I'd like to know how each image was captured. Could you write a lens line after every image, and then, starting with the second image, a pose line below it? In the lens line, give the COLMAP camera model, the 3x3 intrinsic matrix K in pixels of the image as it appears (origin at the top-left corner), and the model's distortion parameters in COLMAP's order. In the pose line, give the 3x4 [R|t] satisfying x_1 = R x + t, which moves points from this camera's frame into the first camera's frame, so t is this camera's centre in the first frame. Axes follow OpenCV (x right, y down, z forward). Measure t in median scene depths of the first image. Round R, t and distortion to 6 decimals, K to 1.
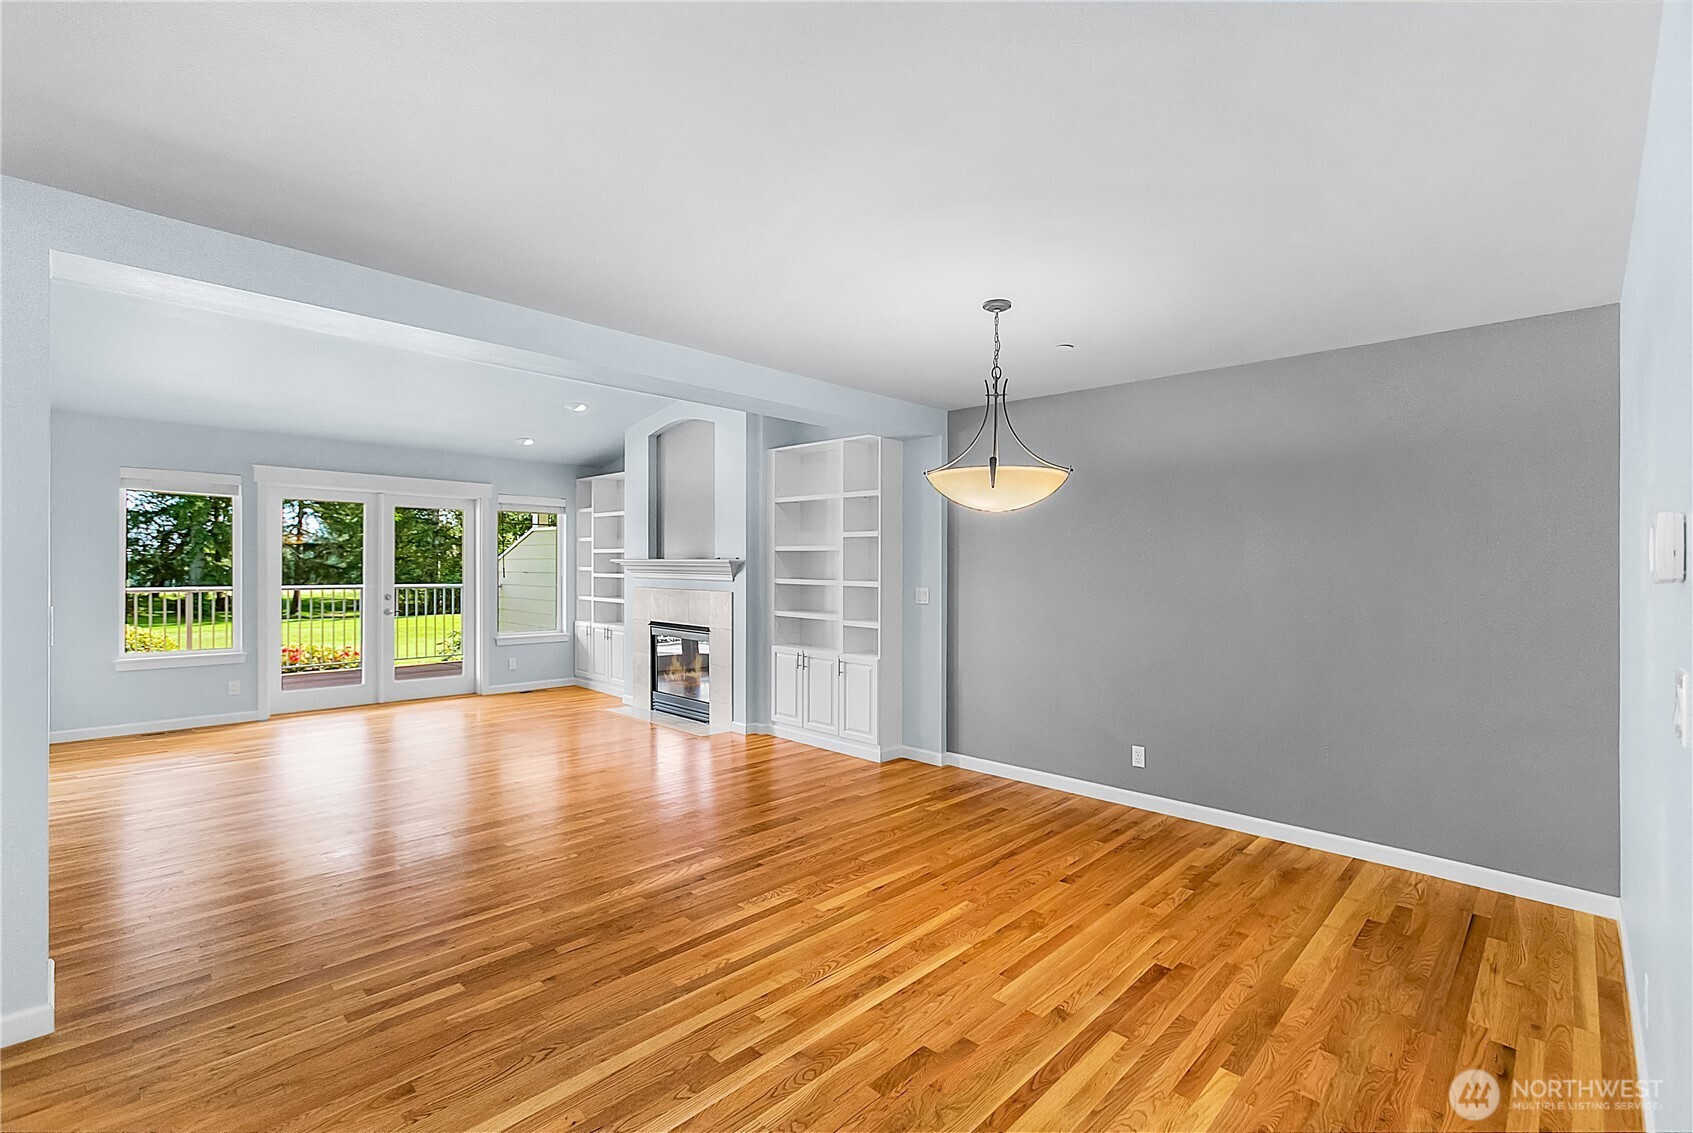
lens RADIAL K [[760.8, 0, 846.5], [0, 760.8, 566.5], [0, 0, 1]] dist [-0.021214, 0.016708]
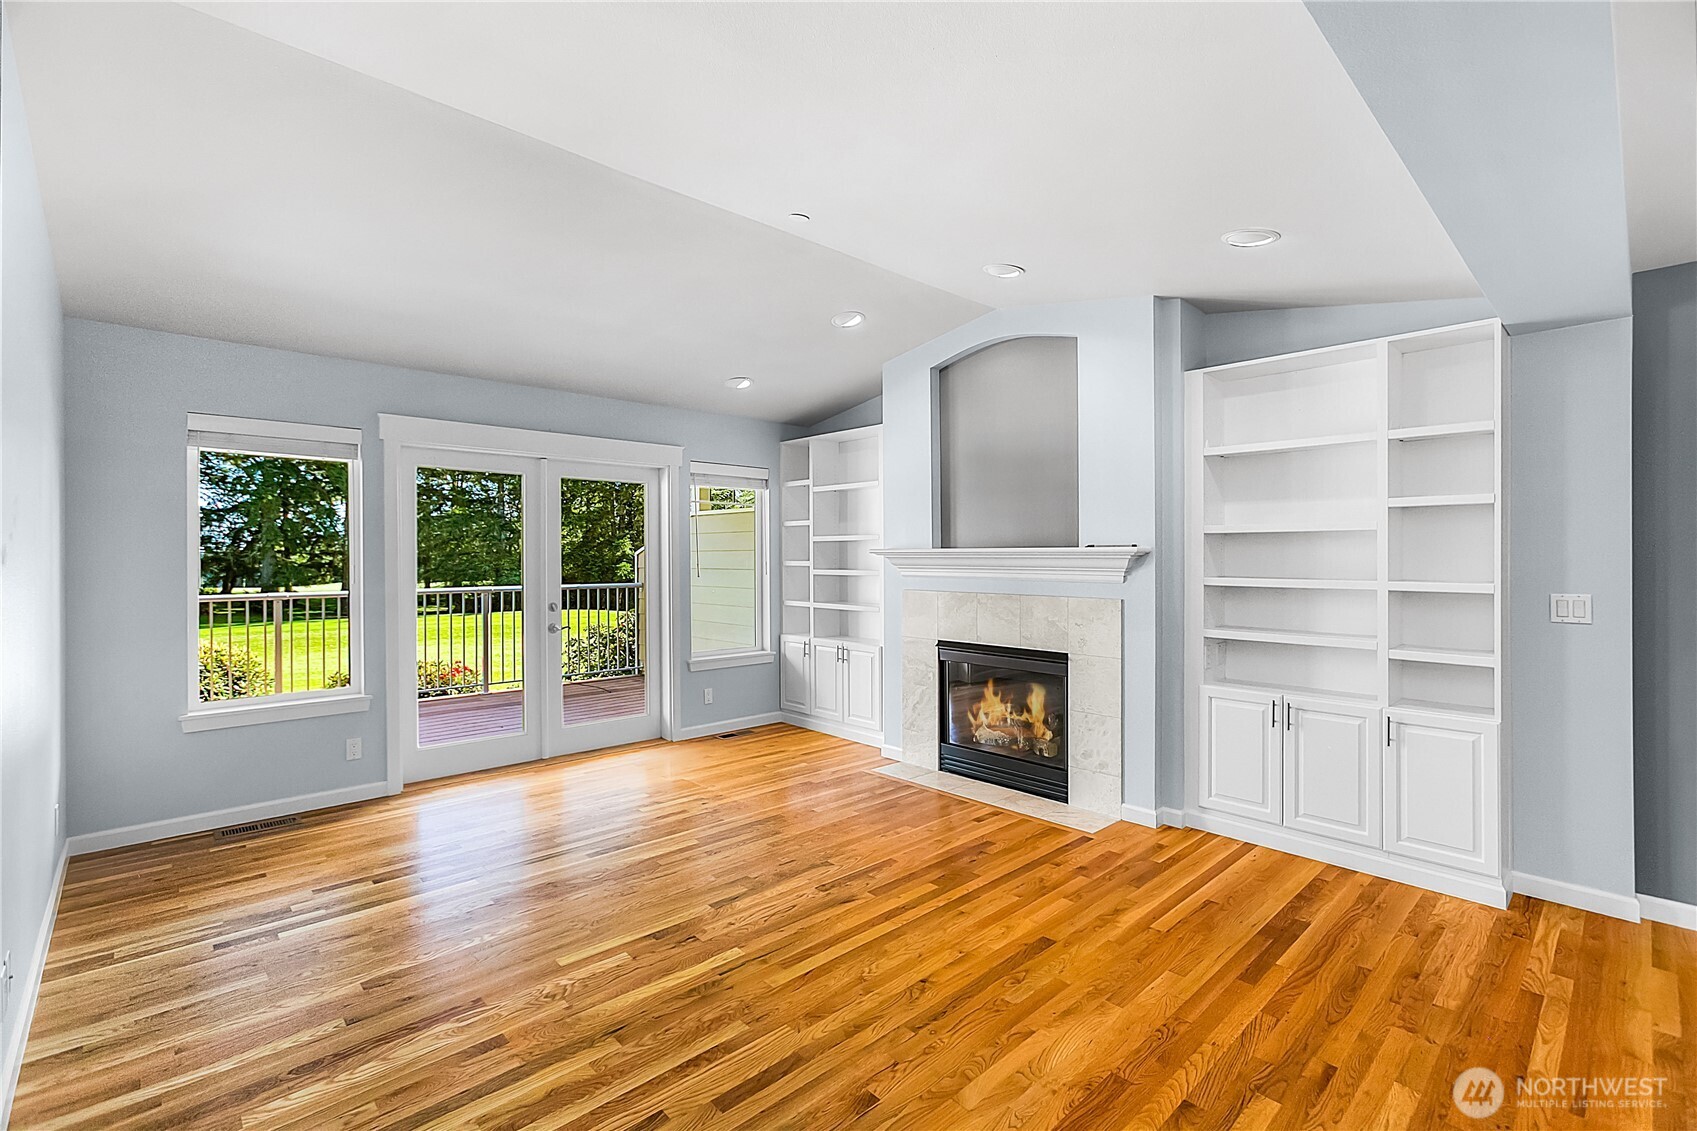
lens RADIAL K [[760.2, 0, 847.4], [0, 760.2, 548.7], [0, 0, 1]] dist [-0.019477, 0.014530]
pose [[0.998604, -0.010666, -0.051724, -0.263047], [0.010058, 0.999877, -0.011994, -0.001997], [0.051845, 0.011457, 0.998589, 0.275550]]
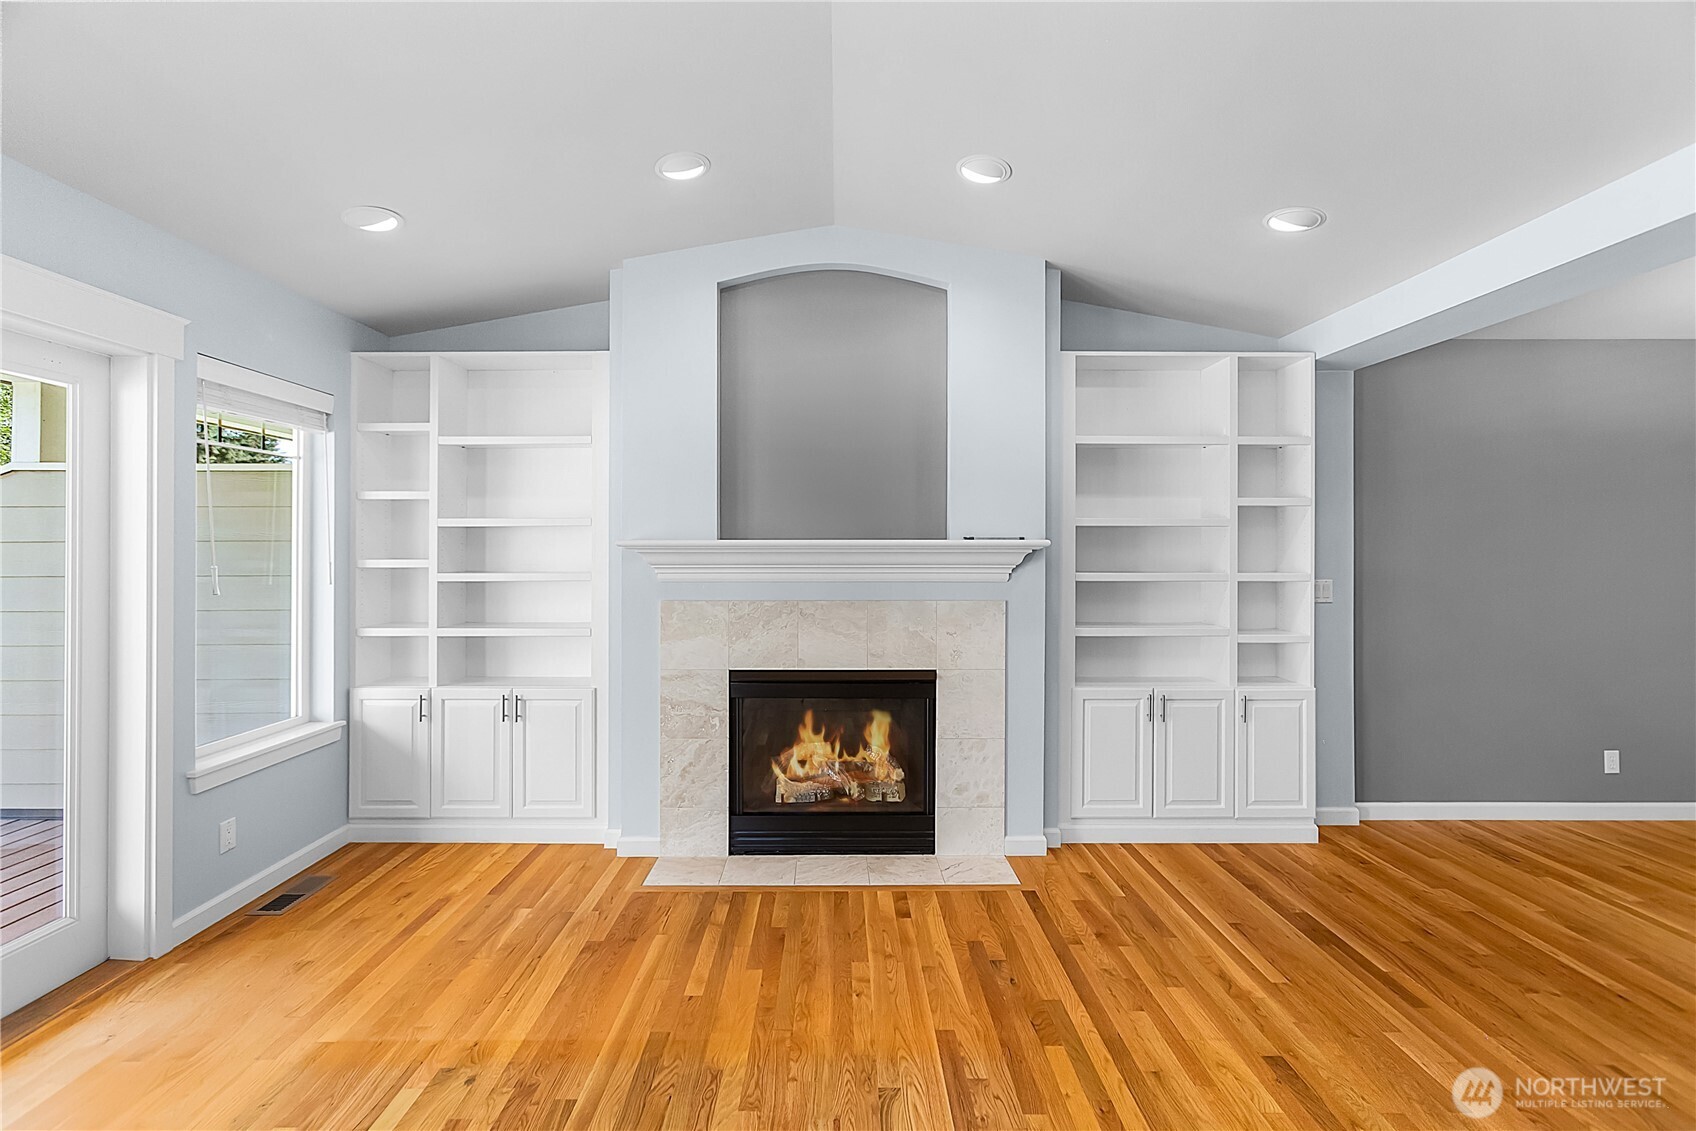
lens RADIAL K [[759.7, 0, 846.9], [0, 759.7, 548.7], [0, 0, 1]] dist [-0.019477, 0.014530]
pose [[0.720487, -0.009236, 0.693407, -0.464758], [0.009619, 0.999948, 0.003324, -0.004491], [-0.693402, 0.004275, 0.720539, 0.527250]]
